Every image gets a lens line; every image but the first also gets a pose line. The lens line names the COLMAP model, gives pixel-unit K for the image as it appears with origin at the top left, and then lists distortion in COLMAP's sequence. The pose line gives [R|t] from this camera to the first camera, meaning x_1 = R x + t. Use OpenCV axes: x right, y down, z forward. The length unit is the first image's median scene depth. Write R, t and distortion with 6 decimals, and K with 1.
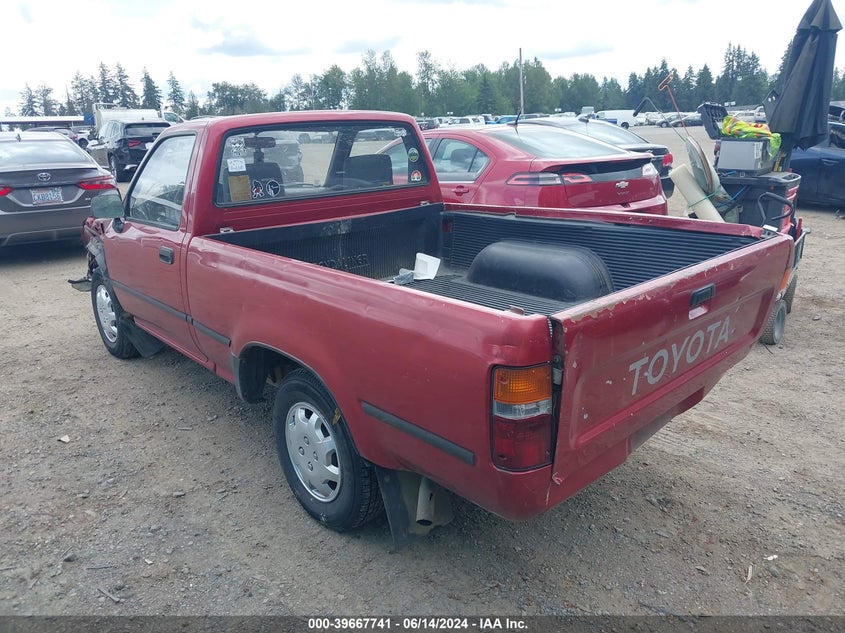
lens RADIAL K [[656.0, 0, 422.5], [0, 656.0, 316.5], [0, 0, 1]] dist [0.005221, 0.003894]
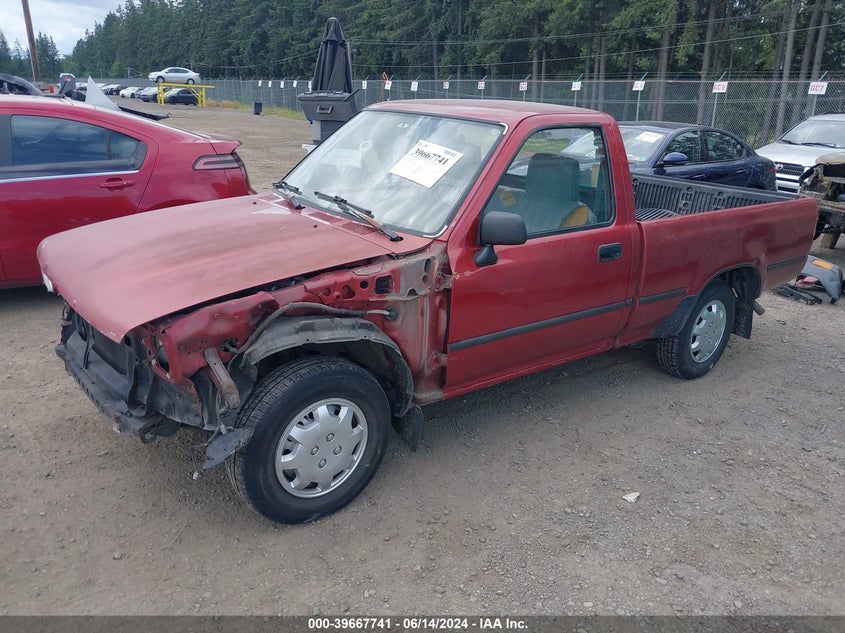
lens RADIAL K [[656.0, 0, 422.5], [0, 656.0, 316.5], [0, 0, 1]] dist [0.005221, 0.003894]
pose [[0.059522, -0.291747, 0.954642, -1.287413], [0.233410, 0.933894, 0.270853, -0.318560], [-0.970555, 0.206701, 0.123684, 1.096323]]
